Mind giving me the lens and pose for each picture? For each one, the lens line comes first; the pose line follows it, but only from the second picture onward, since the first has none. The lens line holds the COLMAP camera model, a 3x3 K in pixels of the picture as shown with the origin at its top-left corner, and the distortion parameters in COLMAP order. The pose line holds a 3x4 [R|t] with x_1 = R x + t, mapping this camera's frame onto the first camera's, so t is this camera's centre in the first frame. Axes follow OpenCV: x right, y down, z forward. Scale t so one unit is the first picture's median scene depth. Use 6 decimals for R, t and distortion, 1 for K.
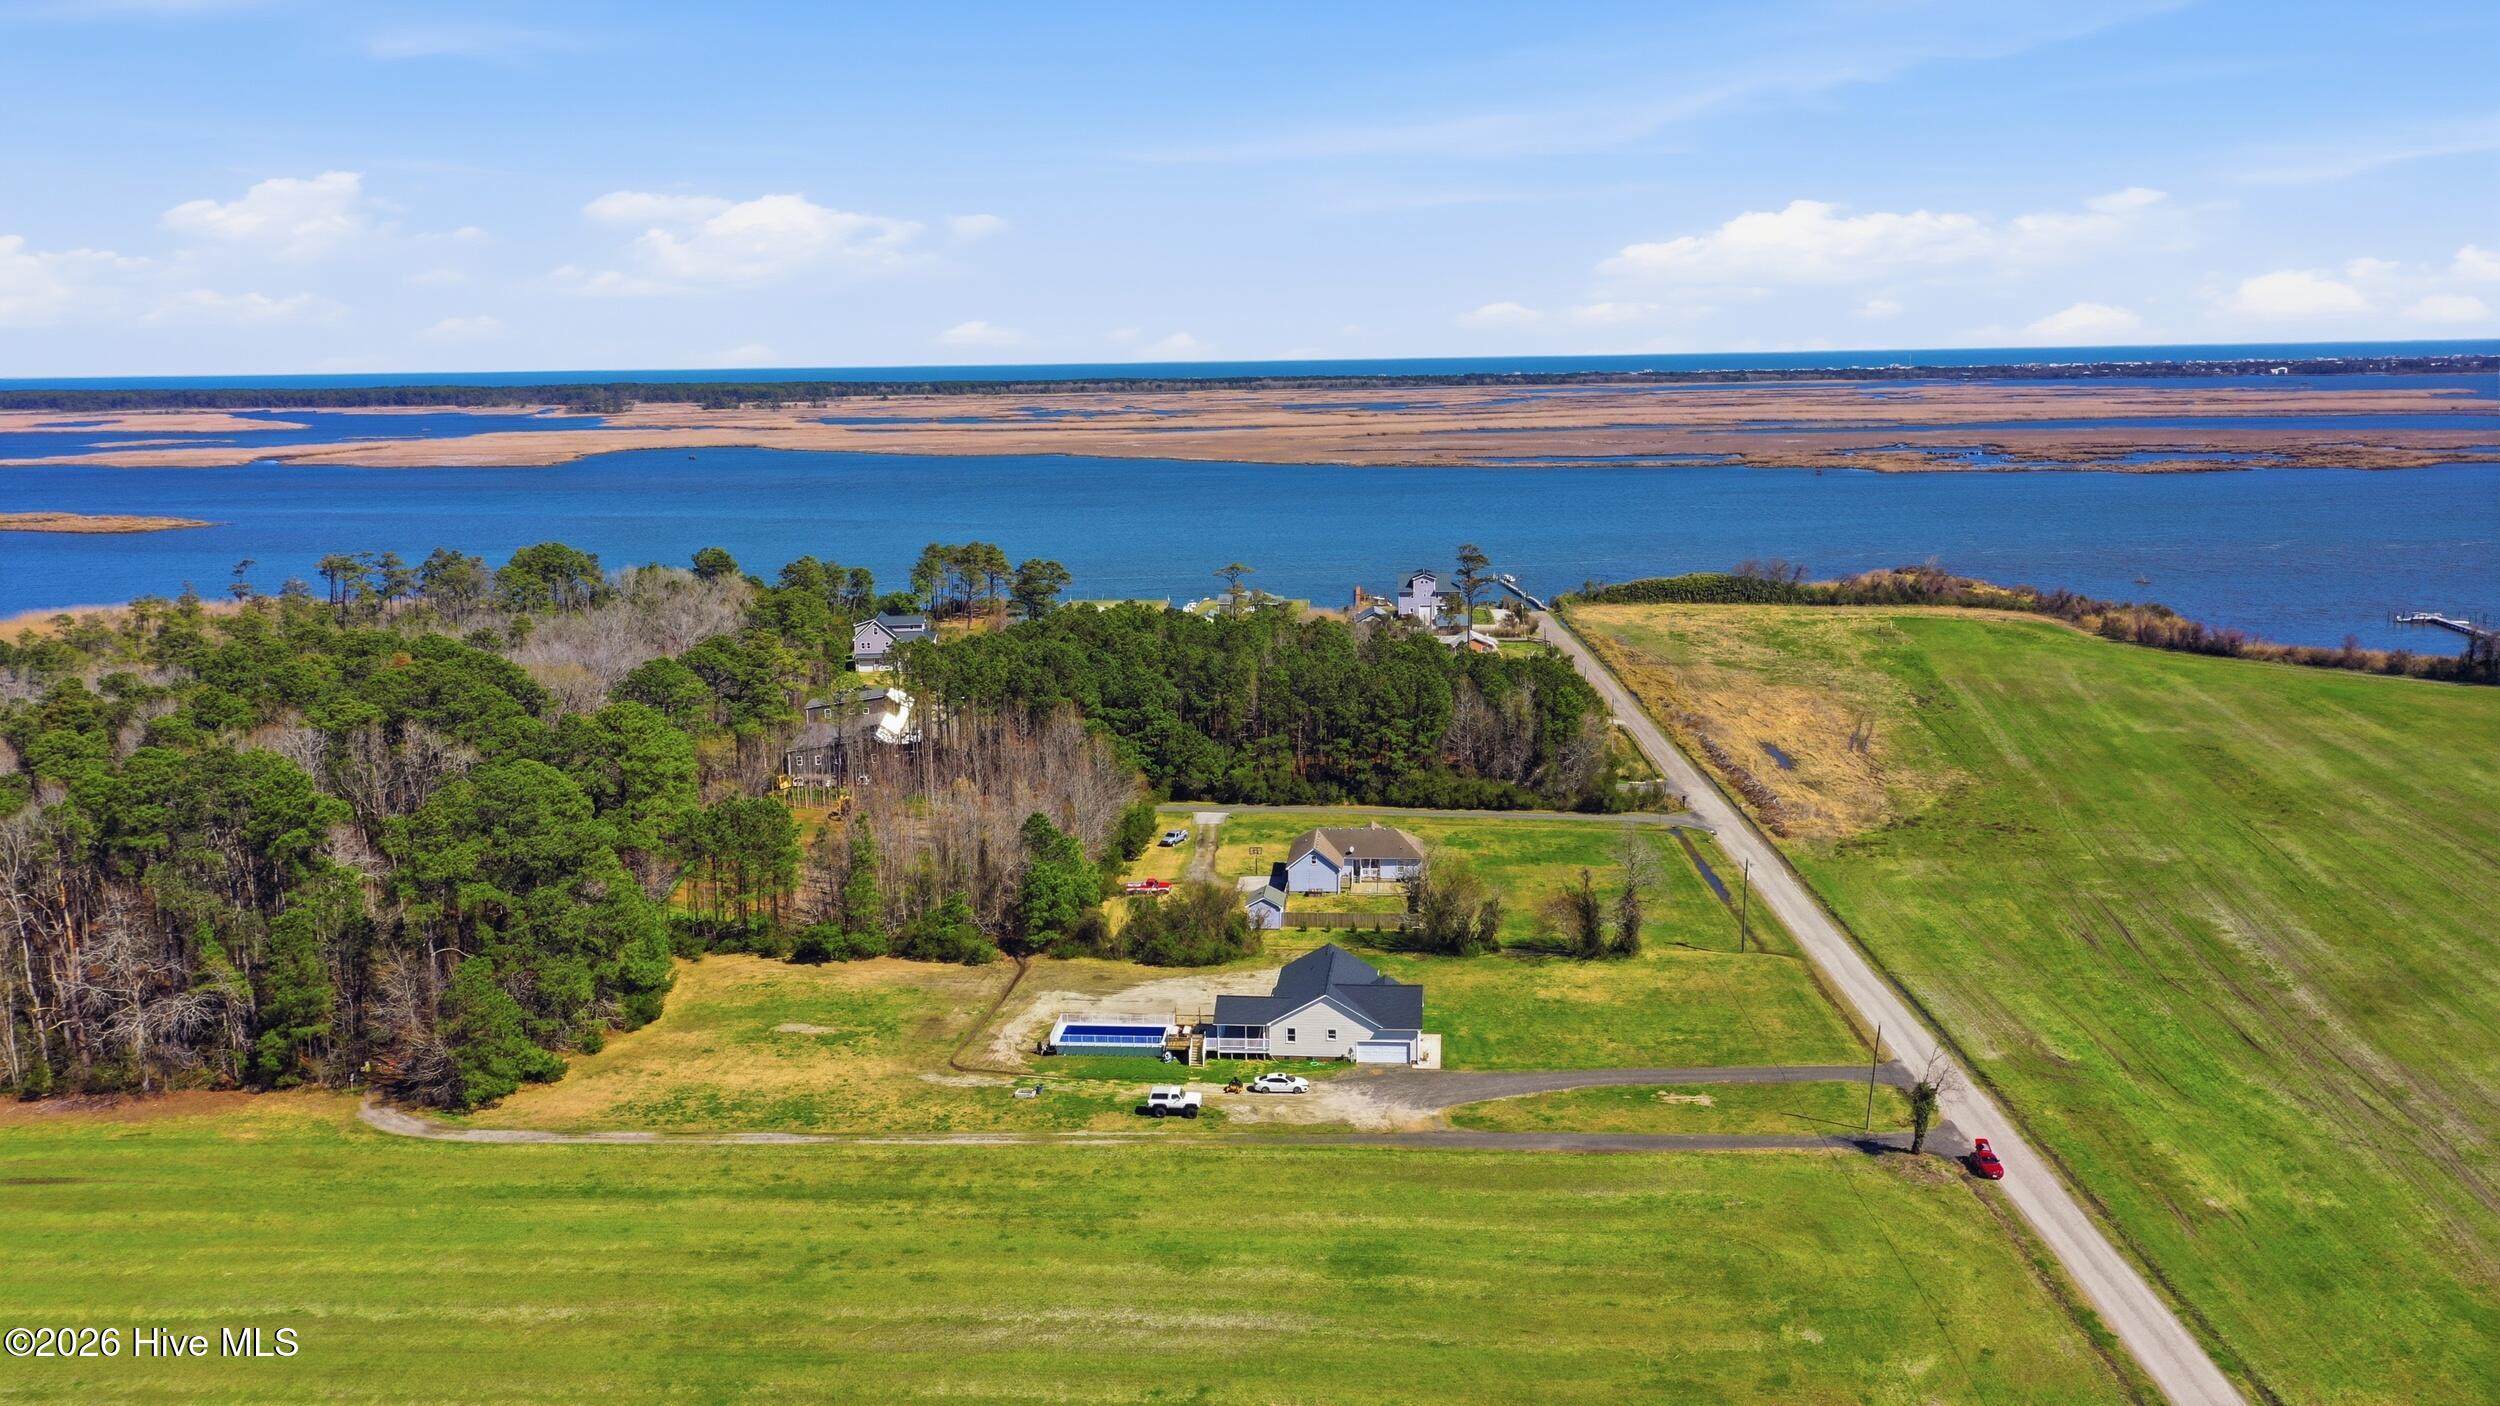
lens RADIAL K [[1986.6, 0, 1250.0], [0, 1986.6, 703.0], [0, 0, 1]] dist [0.015458, 0.005091]
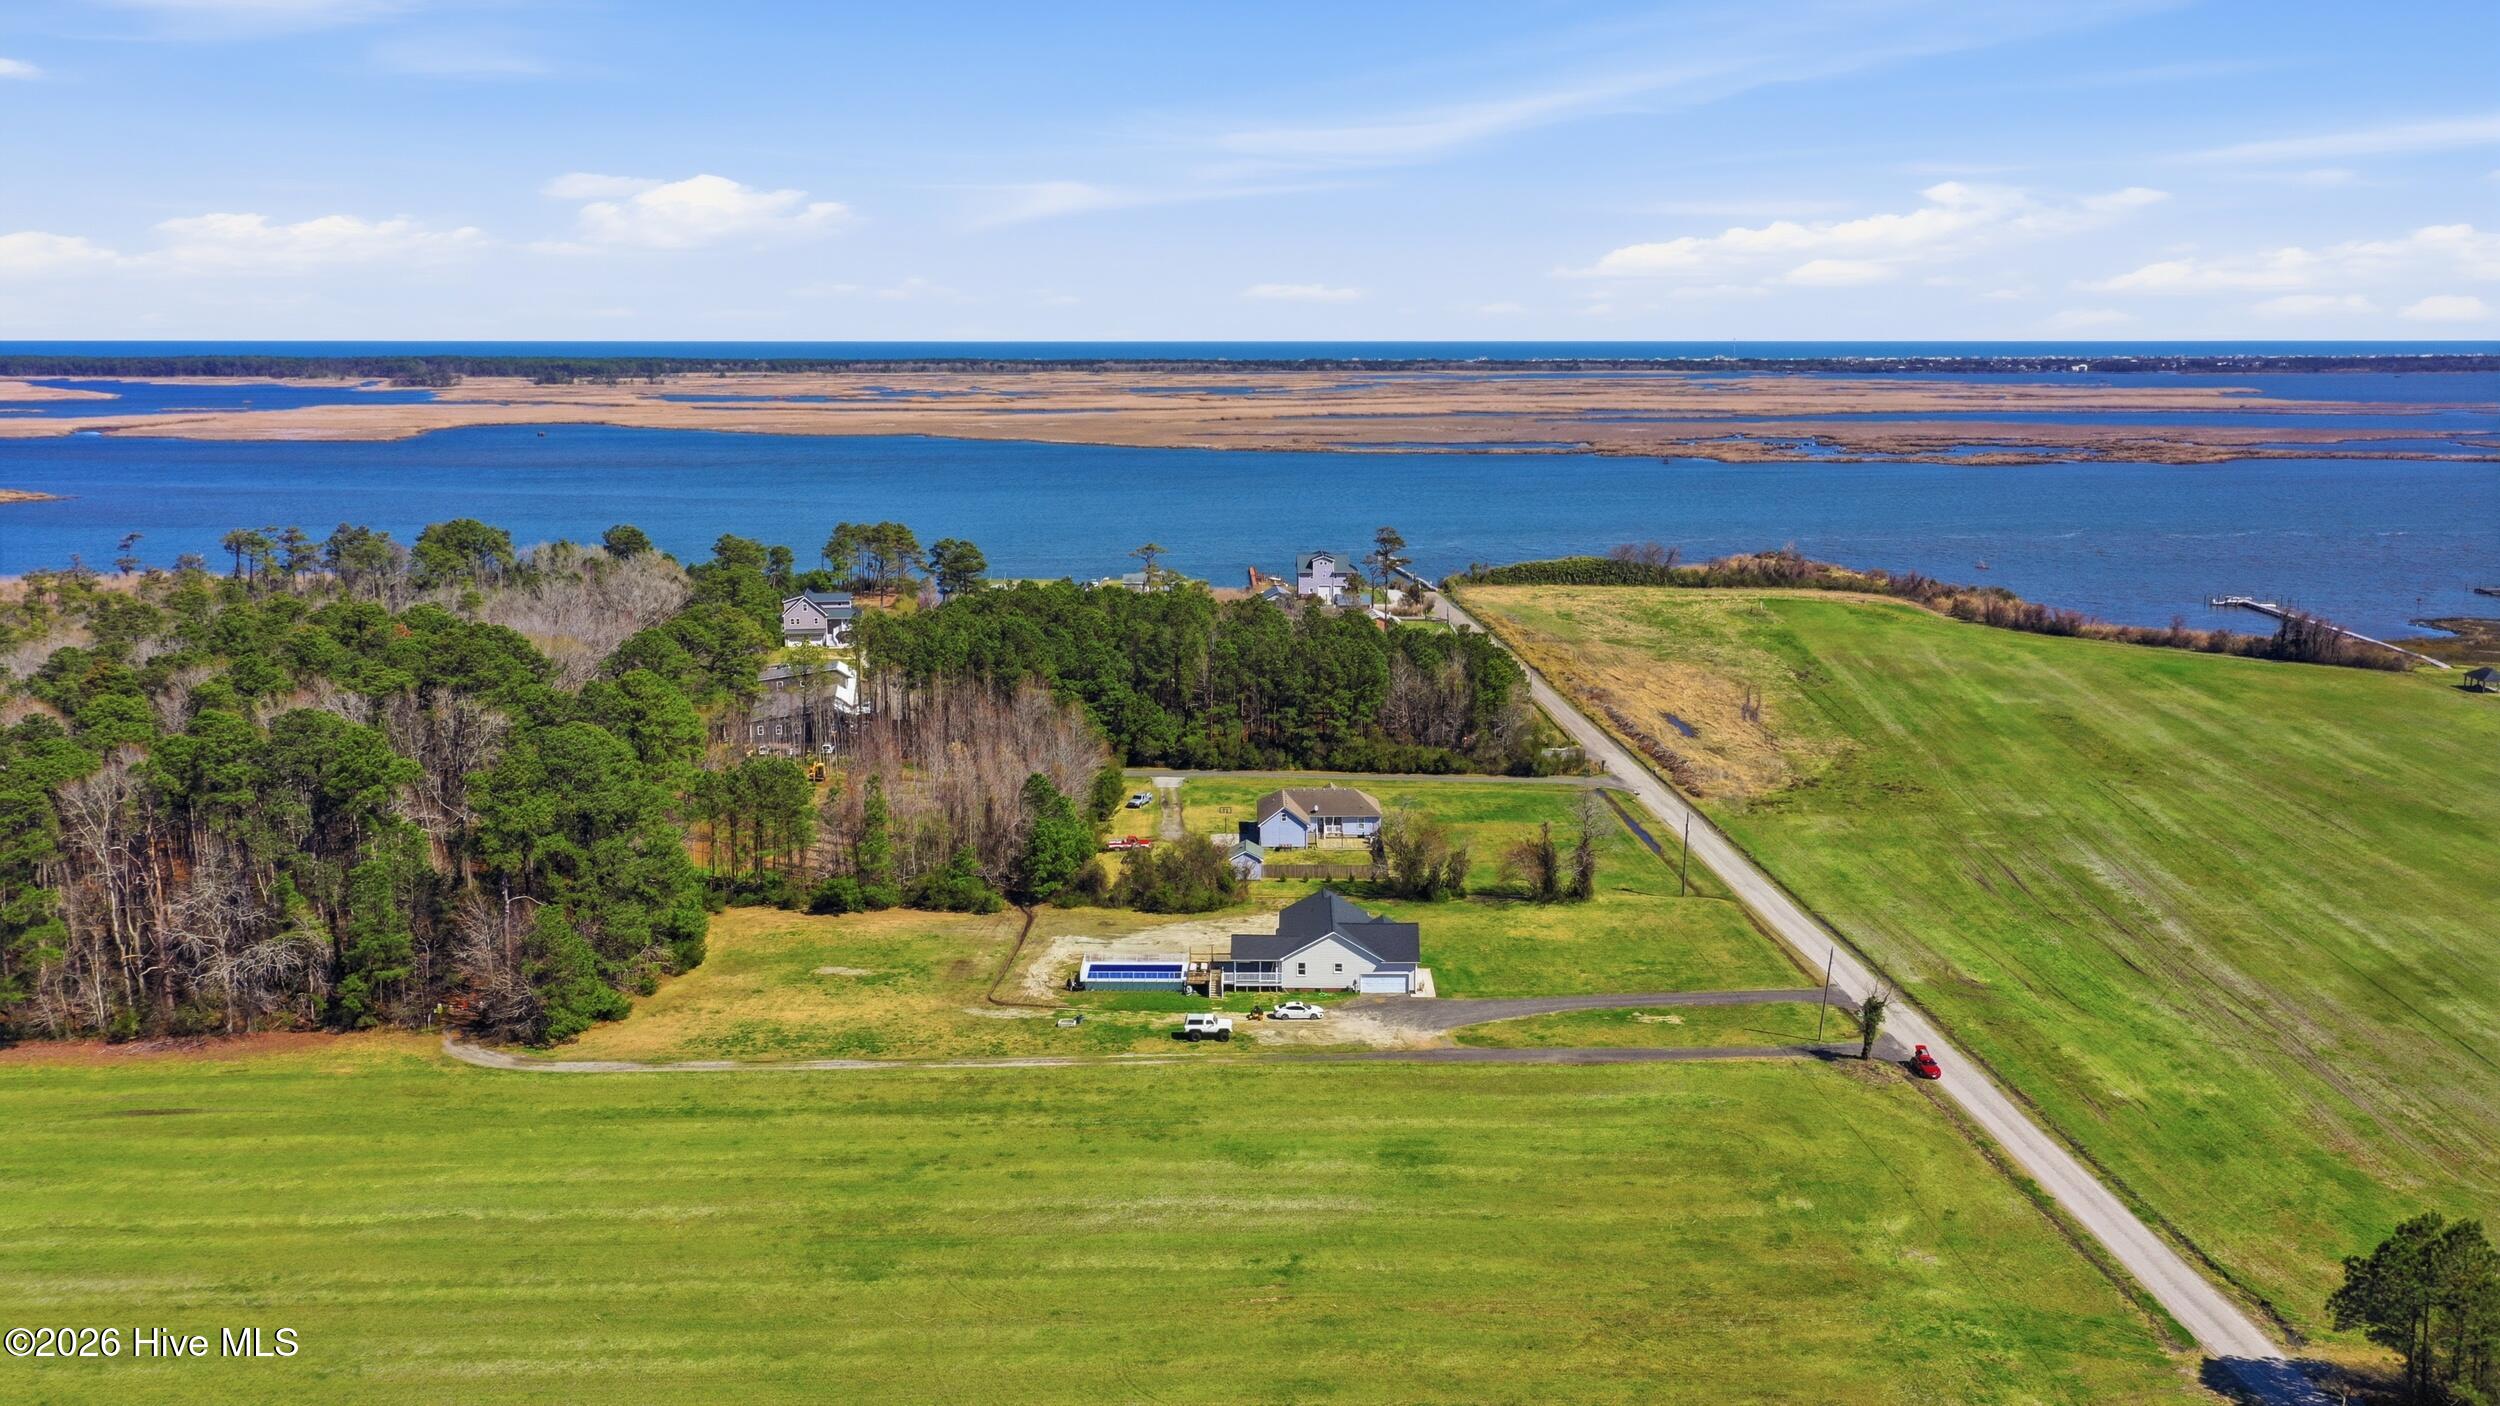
lens RADIAL K [[1986.6, 0, 1250.0], [0, 1986.6, 703.0], [0, 0, 1]] dist [0.015458, 0.005091]
pose [[0.996456, -0.000262, 0.084116, -0.065706], [-0.000452, 0.999964, 0.008468, 0.006367], [-0.084115, -0.008476, 0.996420, -0.063824]]
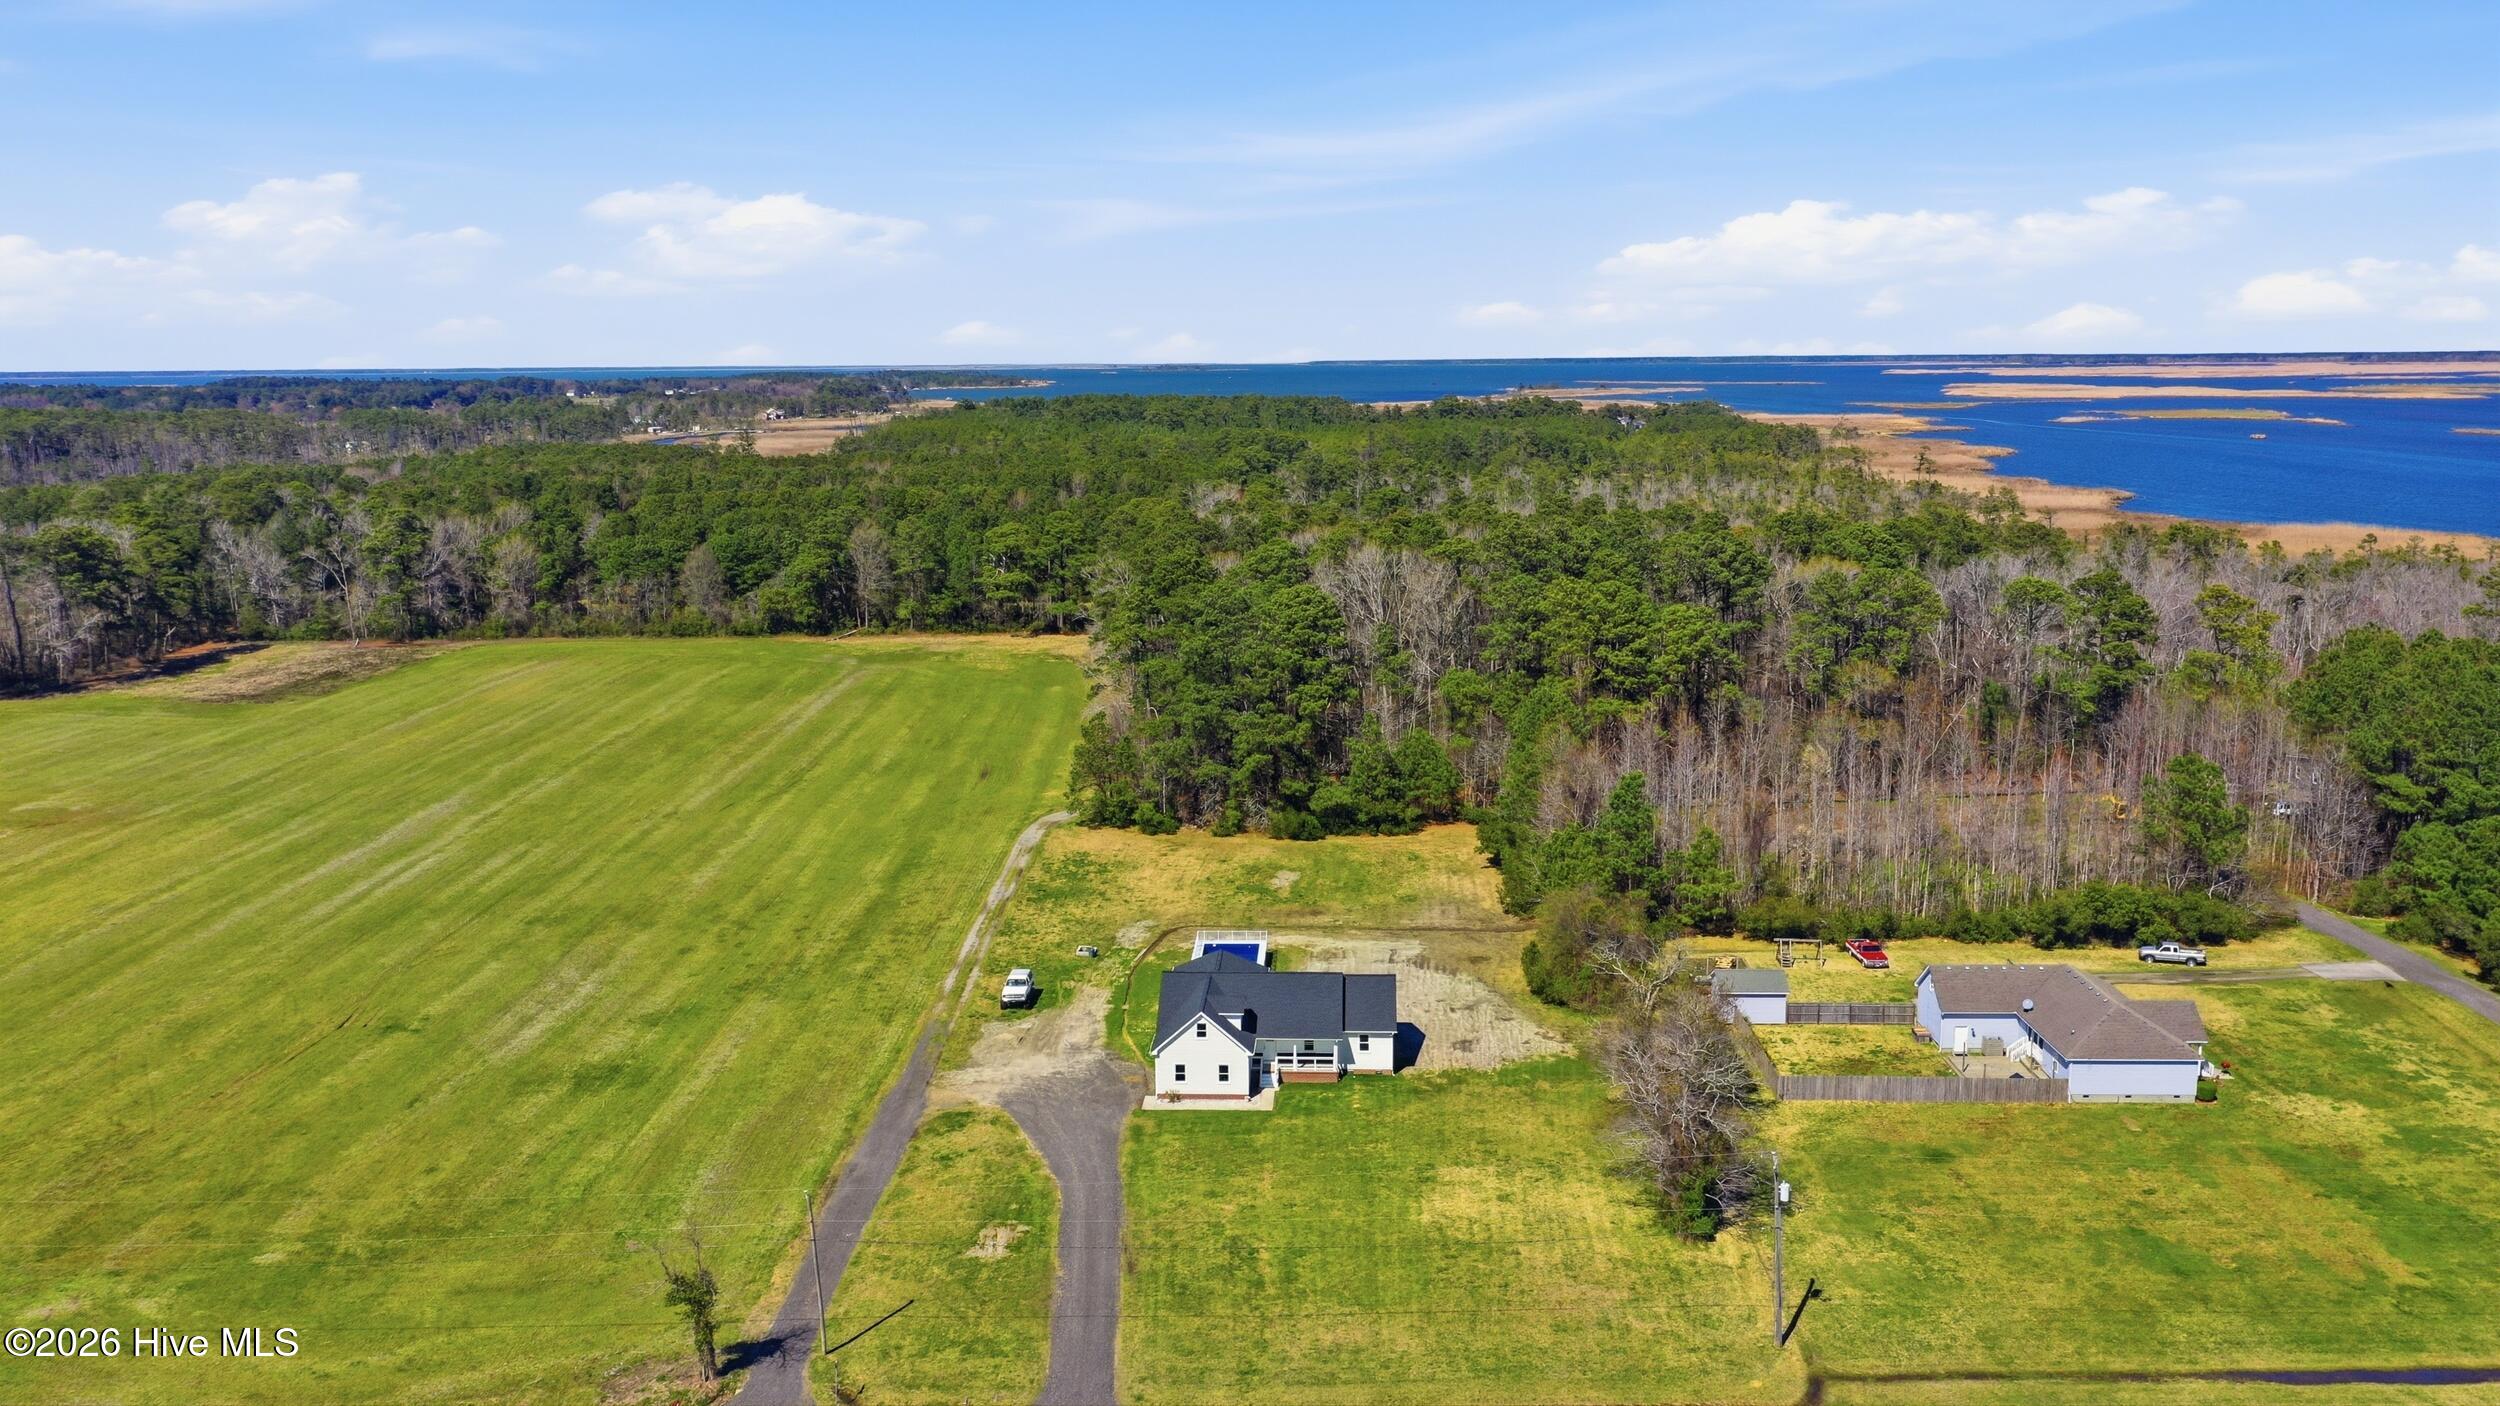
lens RADIAL K [[1986.6, 0, 1250.0], [0, 1986.6, 703.0], [0, 0, 1]] dist [0.015458, 0.005091]
pose [[0.047876, 0.186205, -0.981344, 0.527192], [-0.163139, 0.970736, 0.176233, -0.069817], [0.985441, 0.151658, 0.076852, 0.619132]]
